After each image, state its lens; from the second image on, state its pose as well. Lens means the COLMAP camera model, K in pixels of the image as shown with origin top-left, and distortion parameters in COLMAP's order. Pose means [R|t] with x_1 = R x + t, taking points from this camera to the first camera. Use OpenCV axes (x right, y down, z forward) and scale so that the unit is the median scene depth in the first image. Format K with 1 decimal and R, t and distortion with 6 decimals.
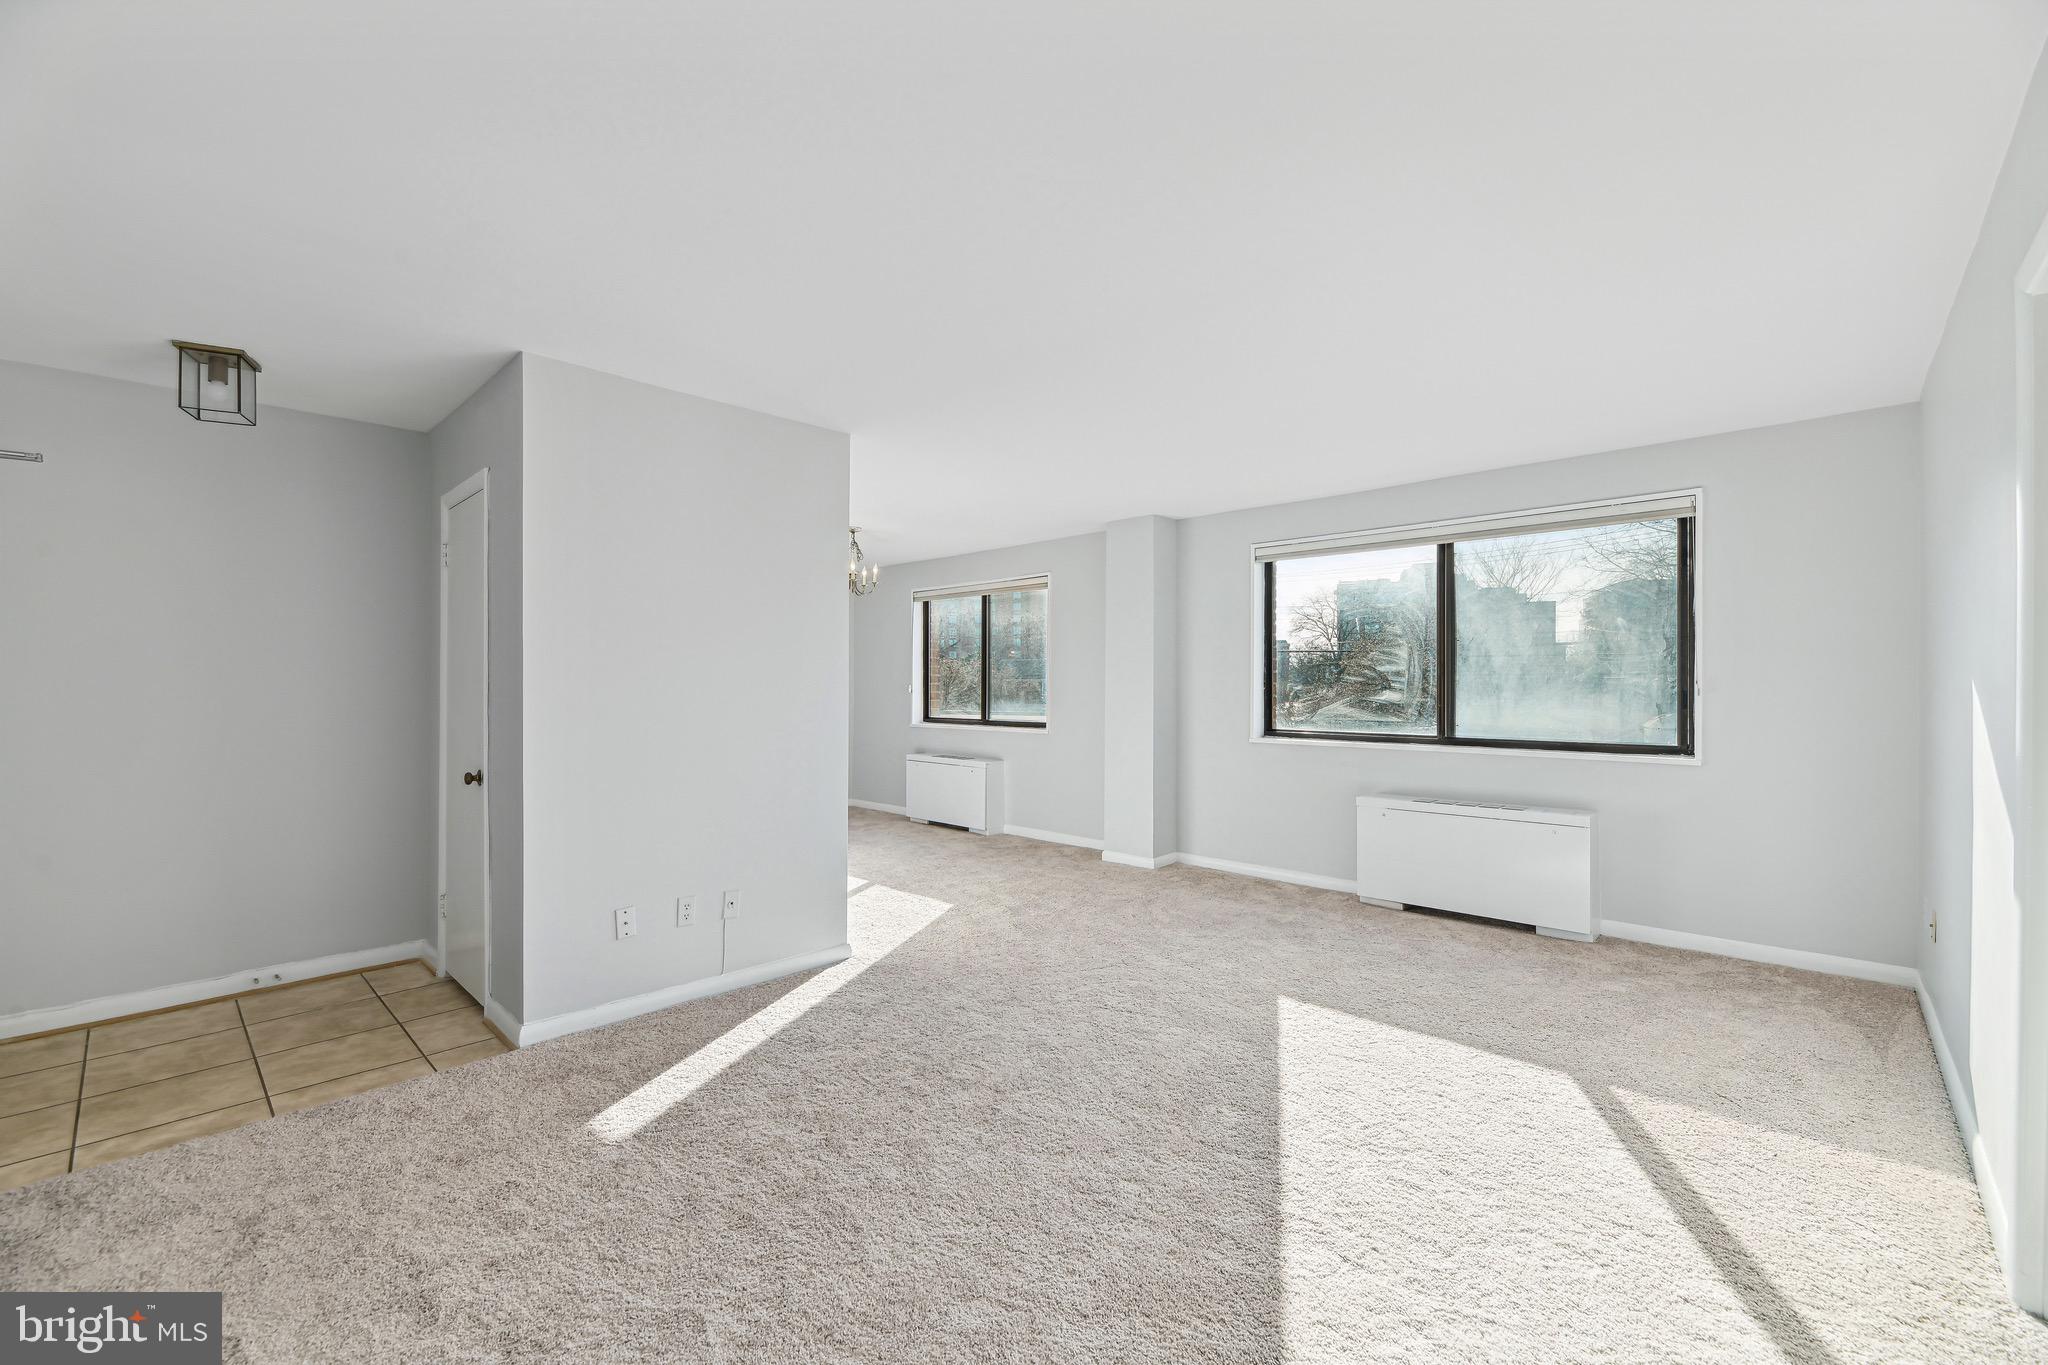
lens RADIAL K [[845.1, 0, 1030.6], [0, 845.1, 681.3], [0, 0, 1]] dist [0.000057, -0.000016]
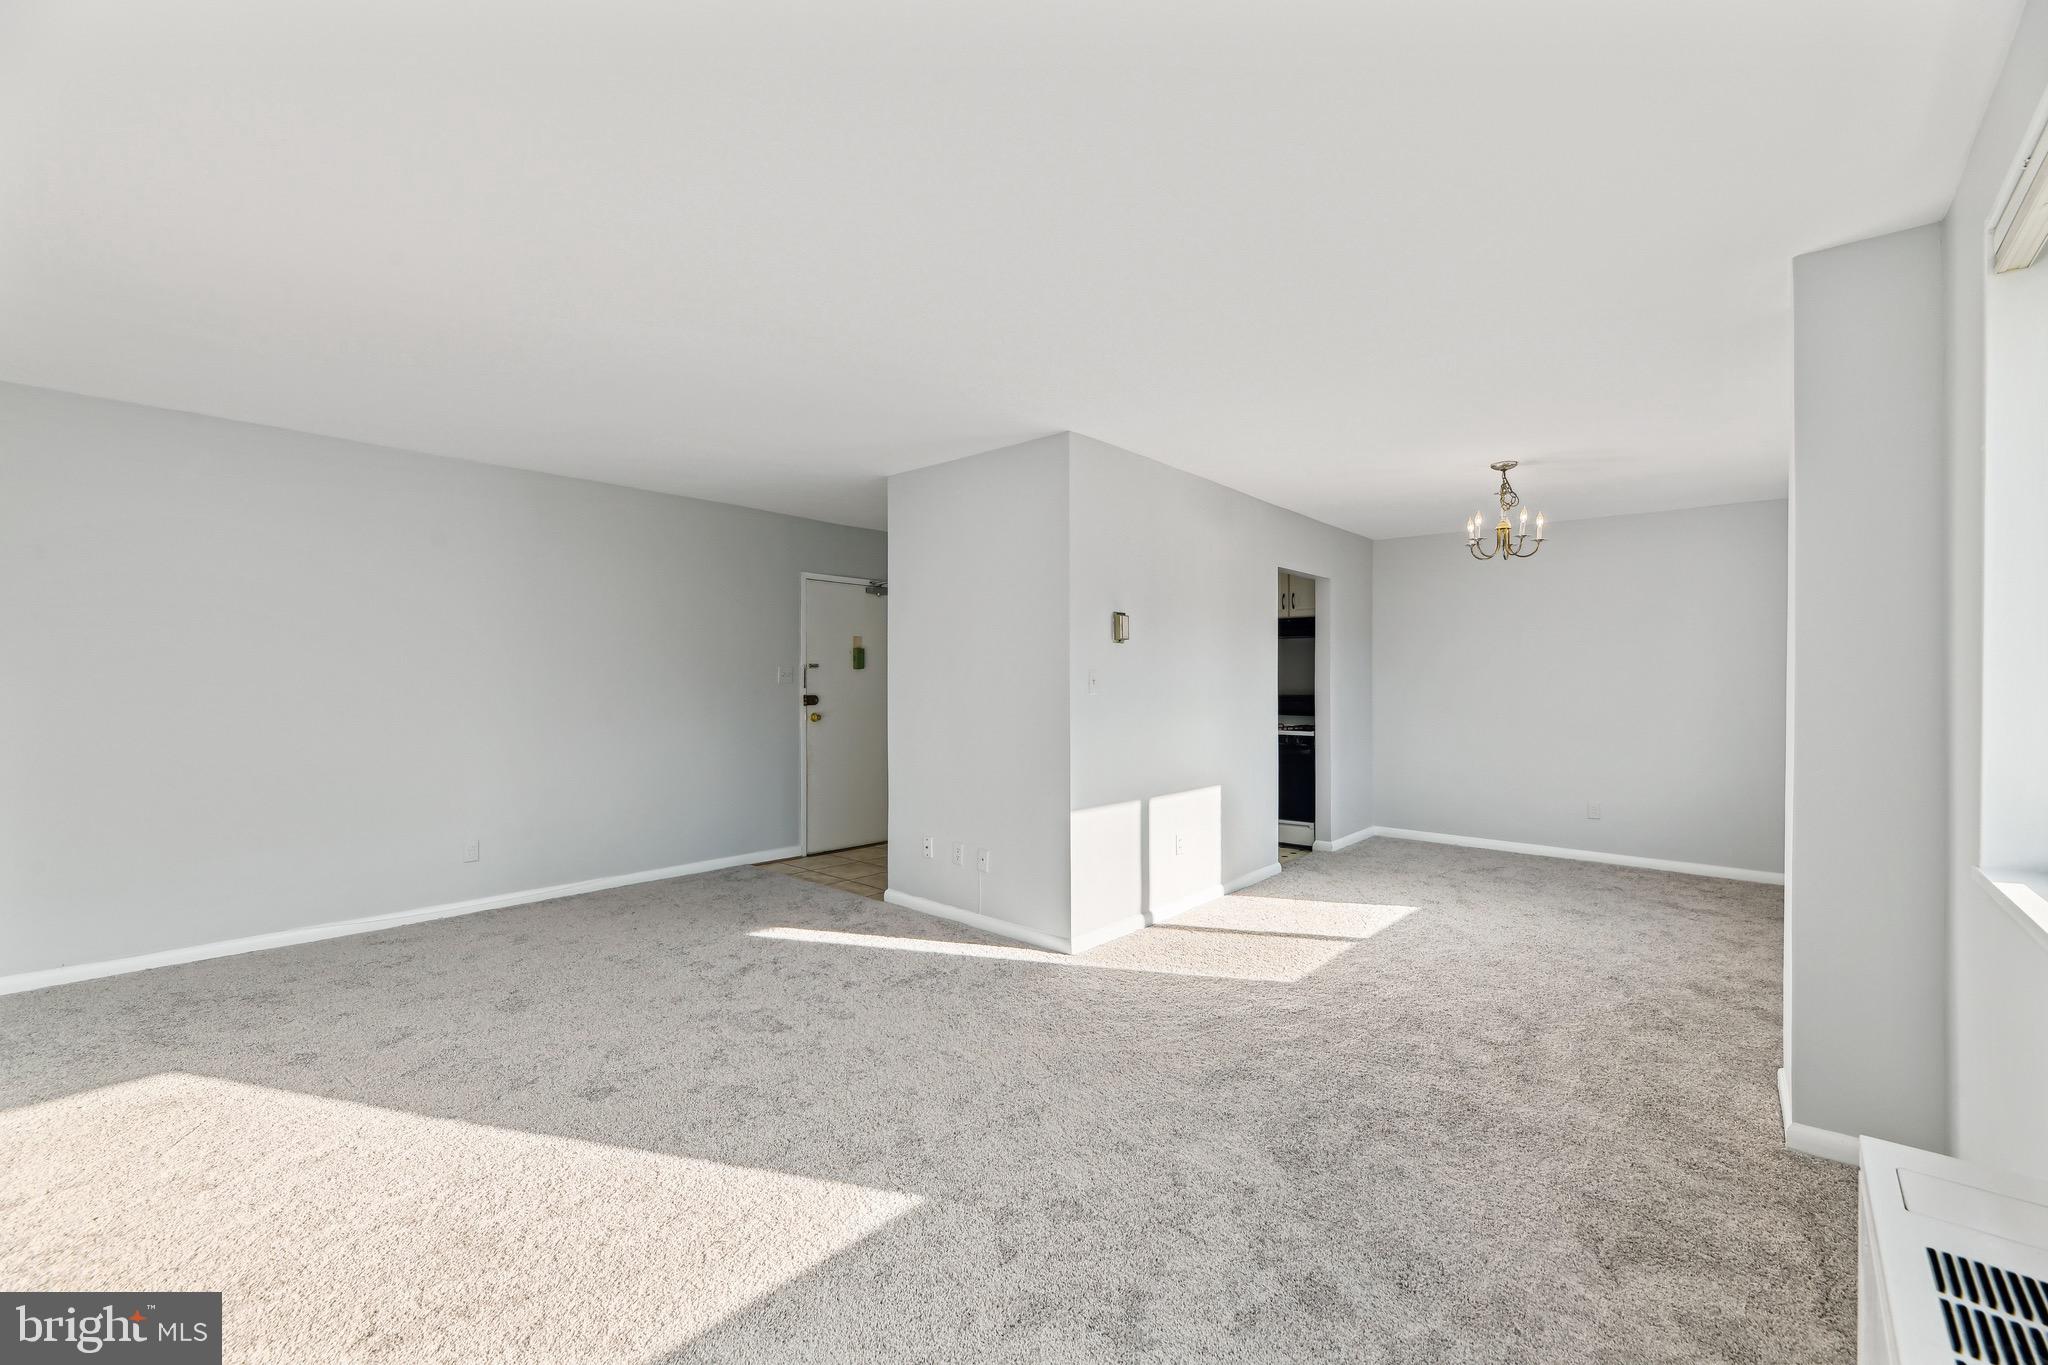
lens RADIAL K [[845.1, 0, 1030.6], [0, 845.1, 681.3], [0, 0, 1]] dist [0.000057, -0.000016]
pose [[0.044879, 0.005294, -0.998978, 1.035962], [-0.003162, 0.999982, 0.005157, 0.001740], [0.998987, 0.002927, 0.044895, 1.214708]]
